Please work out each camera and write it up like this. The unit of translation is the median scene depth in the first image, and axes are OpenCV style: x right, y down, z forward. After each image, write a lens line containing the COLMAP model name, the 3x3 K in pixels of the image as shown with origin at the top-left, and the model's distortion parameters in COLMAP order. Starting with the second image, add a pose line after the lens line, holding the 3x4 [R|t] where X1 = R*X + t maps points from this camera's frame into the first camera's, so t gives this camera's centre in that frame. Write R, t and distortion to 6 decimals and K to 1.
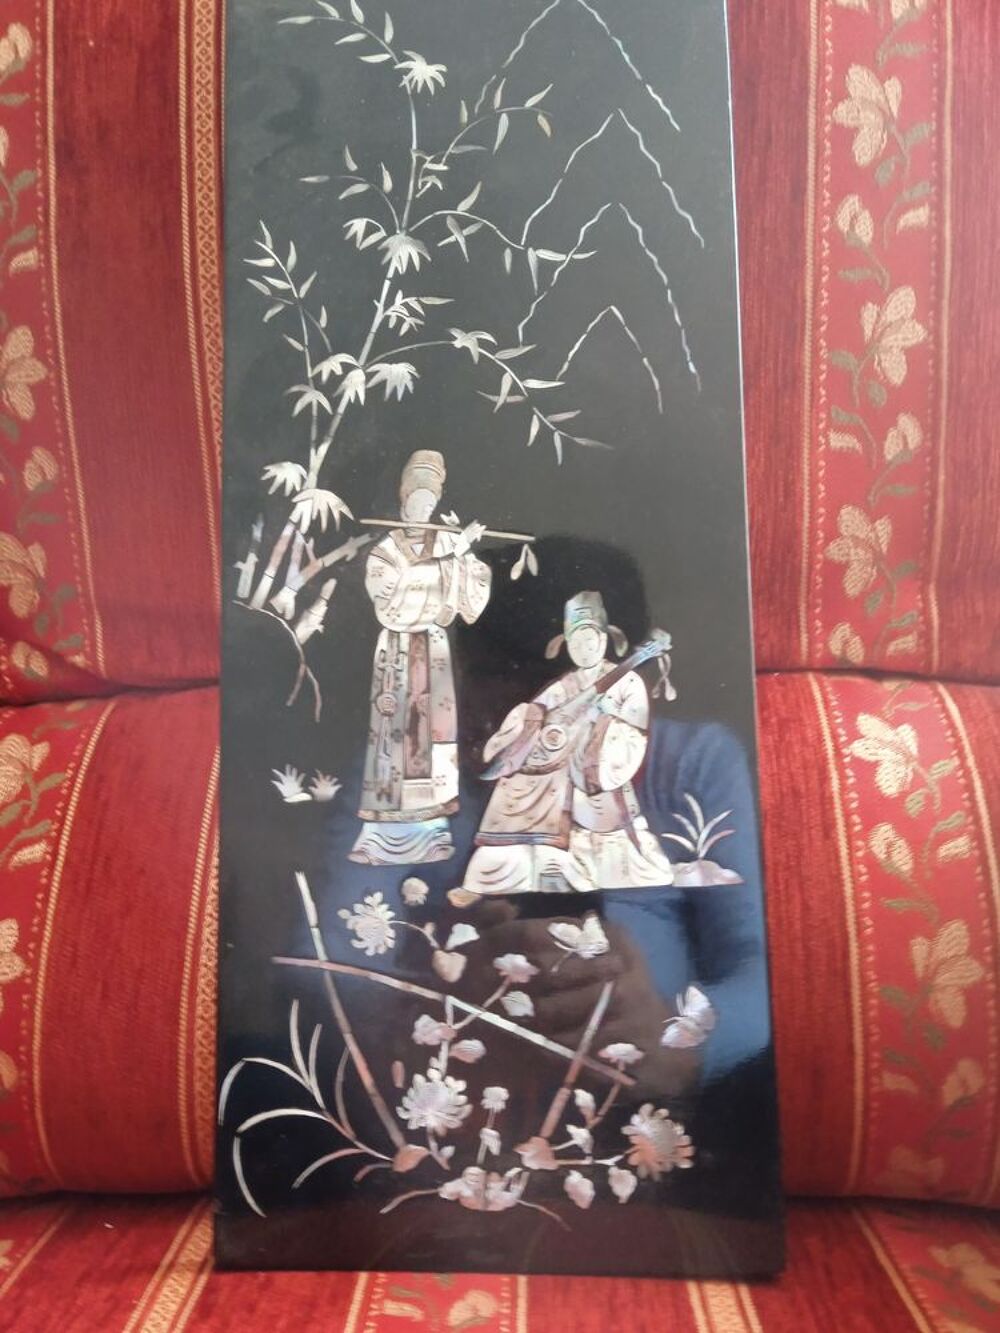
lens RADIAL K [[1087.1, 0, 489.7], [0, 1087.1, 665.2], [0, 0, 1]] dist [0.058464, -0.135444]
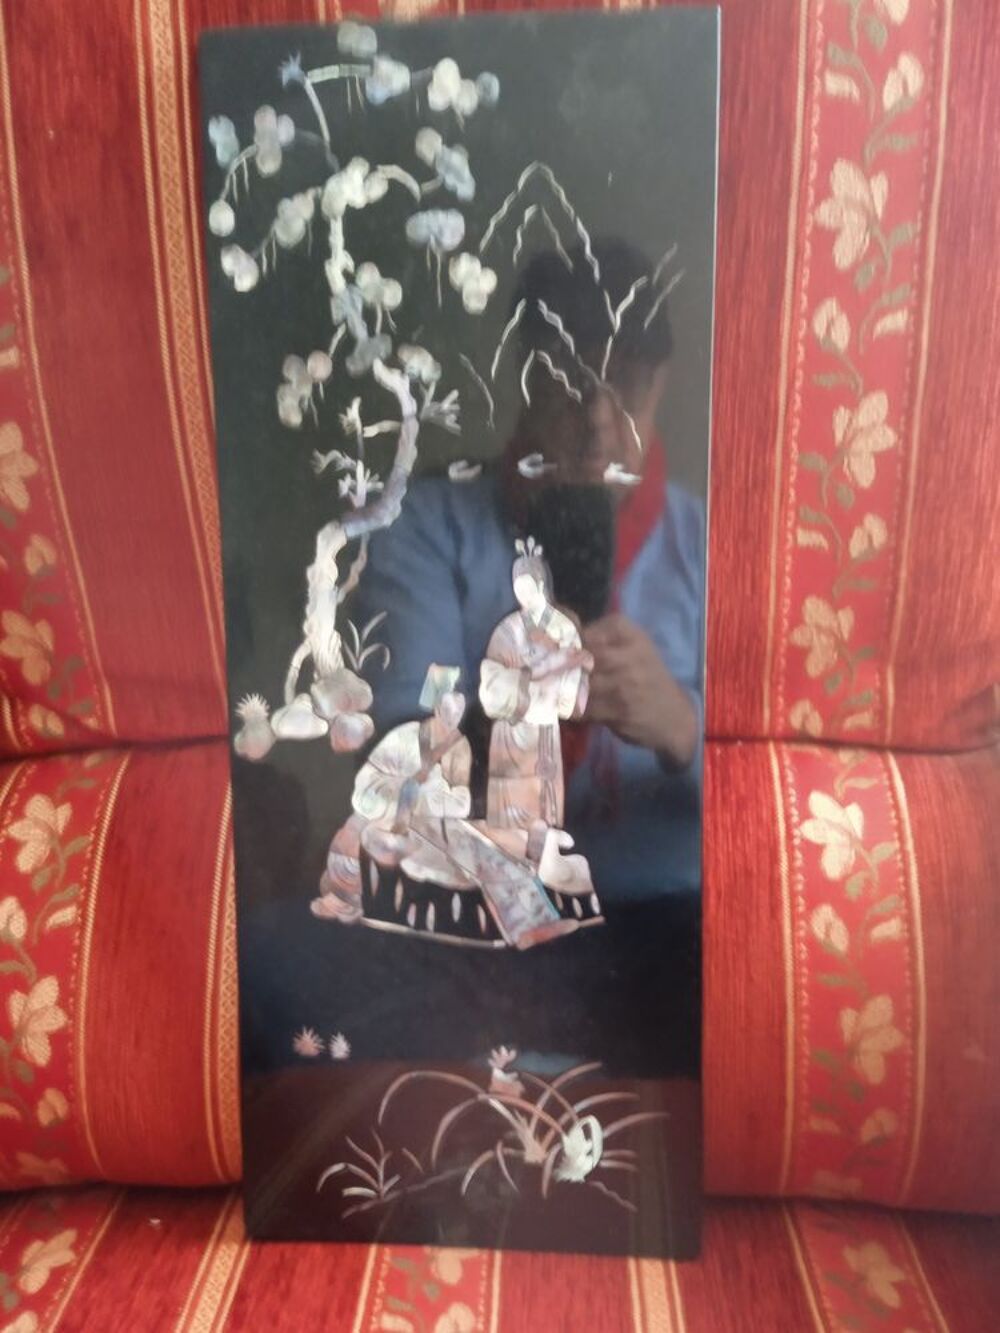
lens RADIAL K [[1094.6, 0, 493.5], [0, 1094.6, 649.4], [0, 0, 1]] dist [0.058199, -0.143447]
pose [[0.999843, -0.004518, -0.017157, 0.042026], [0.007863, 0.979716, 0.200239, -0.316097], [0.015905, -0.200342, 0.979597, -0.043840]]
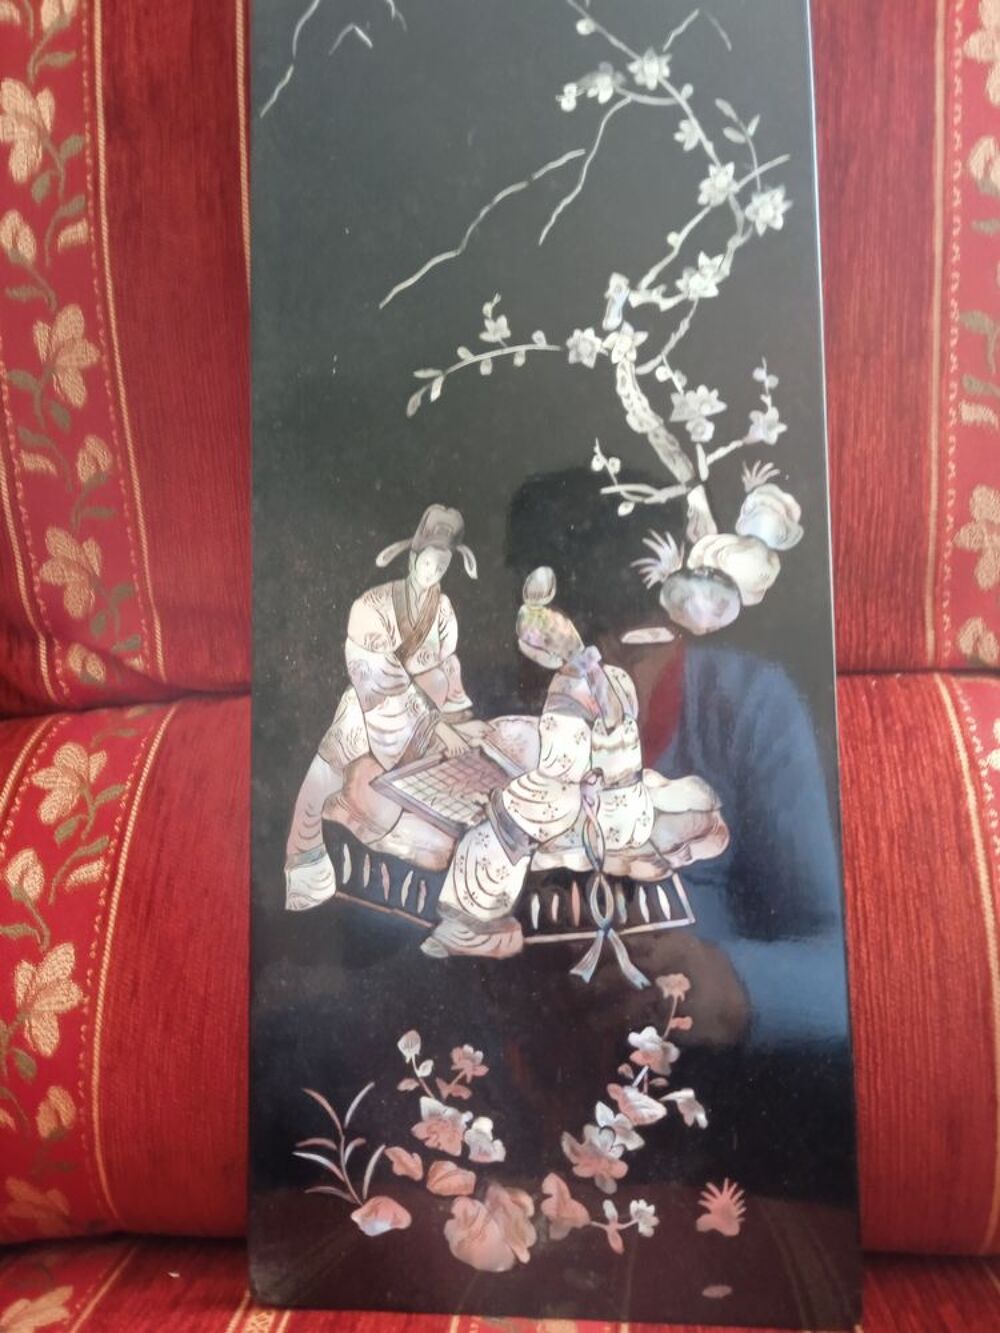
lens RADIAL K [[1081.5, 0, 491.3], [0, 1081.5, 667.7], [0, 0, 1]] dist [0.059114, -0.132277]
pose [[0.998606, -0.005453, -0.052502, -0.025884], [0.006336, 0.999841, 0.016665, -0.015924], [0.052402, -0.016974, 0.998482, 0.092908]]
